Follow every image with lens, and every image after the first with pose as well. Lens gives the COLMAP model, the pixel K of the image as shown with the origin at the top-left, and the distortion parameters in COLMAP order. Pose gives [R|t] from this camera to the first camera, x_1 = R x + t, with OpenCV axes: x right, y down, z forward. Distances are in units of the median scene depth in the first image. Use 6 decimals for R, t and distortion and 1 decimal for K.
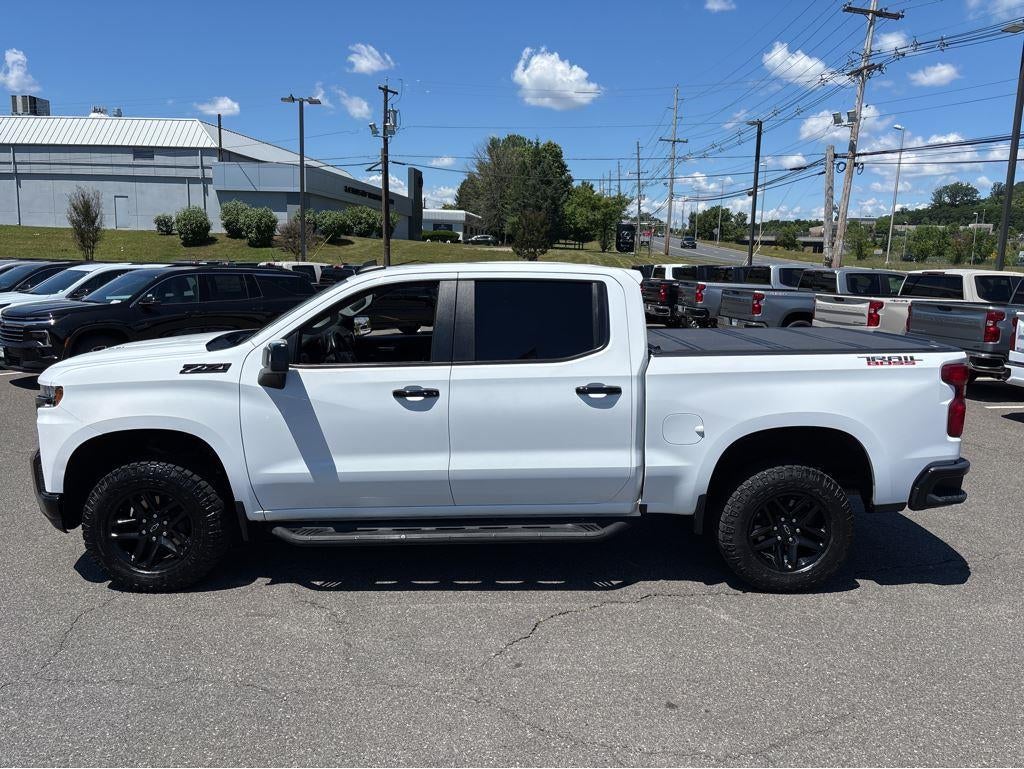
lens RADIAL K [[781.6, 0, 512.0], [0, 781.6, 384.5], [0, 0, 1]] dist [0.046292, -0.053184]
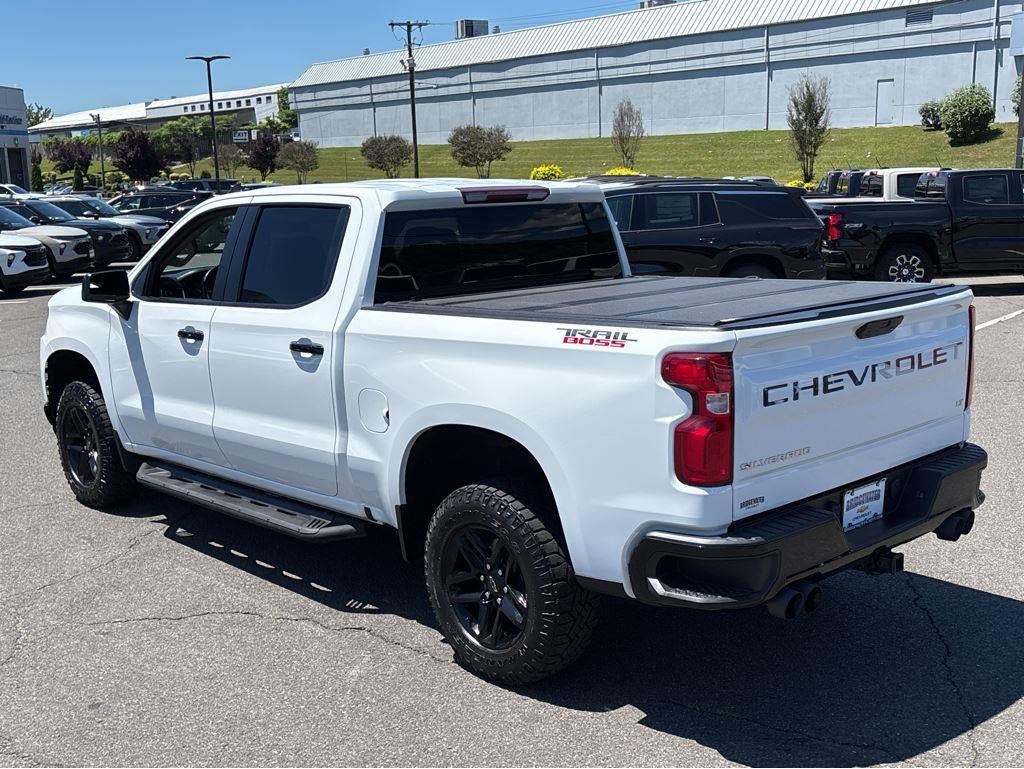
lens RADIAL K [[1174.4, 0, 512.0], [0, 1174.4, 384.5], [0, 0, 1]] dist [-0.013793, 0.165029]
pose [[0.672090, 0.101843, -0.733432, 1.041385], [-0.080933, 0.994666, 0.063953, -0.044665], [0.736033, 0.016377, 0.676748, 0.336132]]
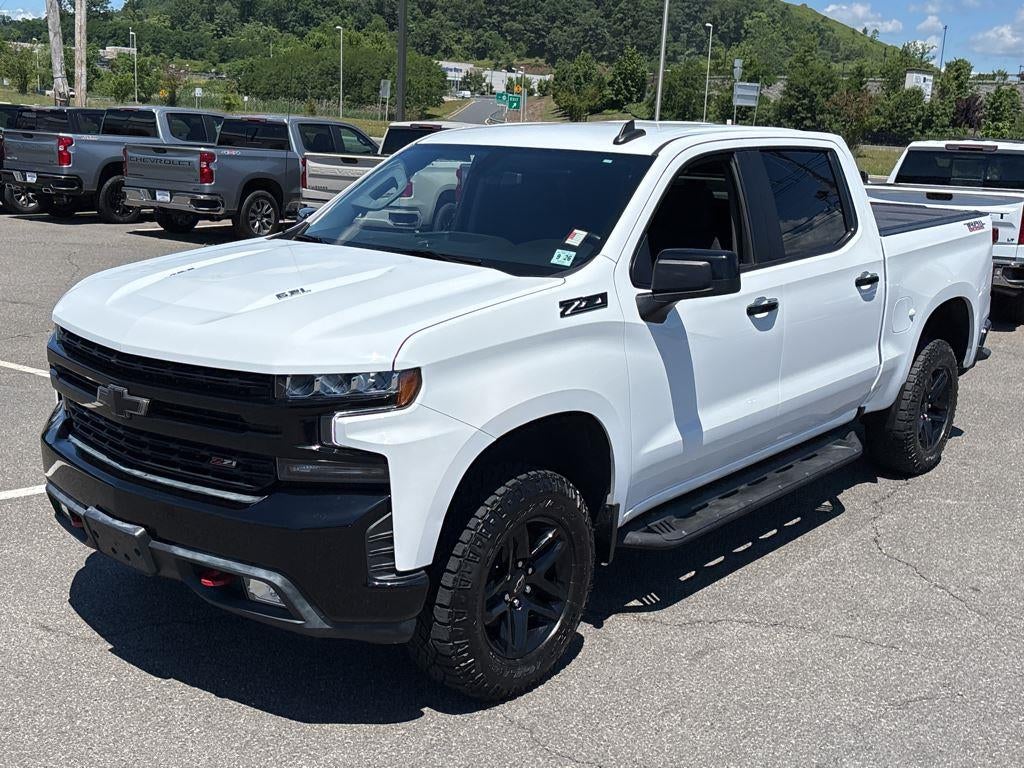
lens RADIAL K [[1168.5, 0, 512.0], [0, 1168.5, 384.5], [0, 0, 1]] dist [0.172547, -0.519173]
pose [[0.654768, -0.157028, 0.739338, -1.044236], [0.093700, 0.987499, 0.126753, -0.074944], [-0.750000, -0.013718, 0.661296, 0.408240]]
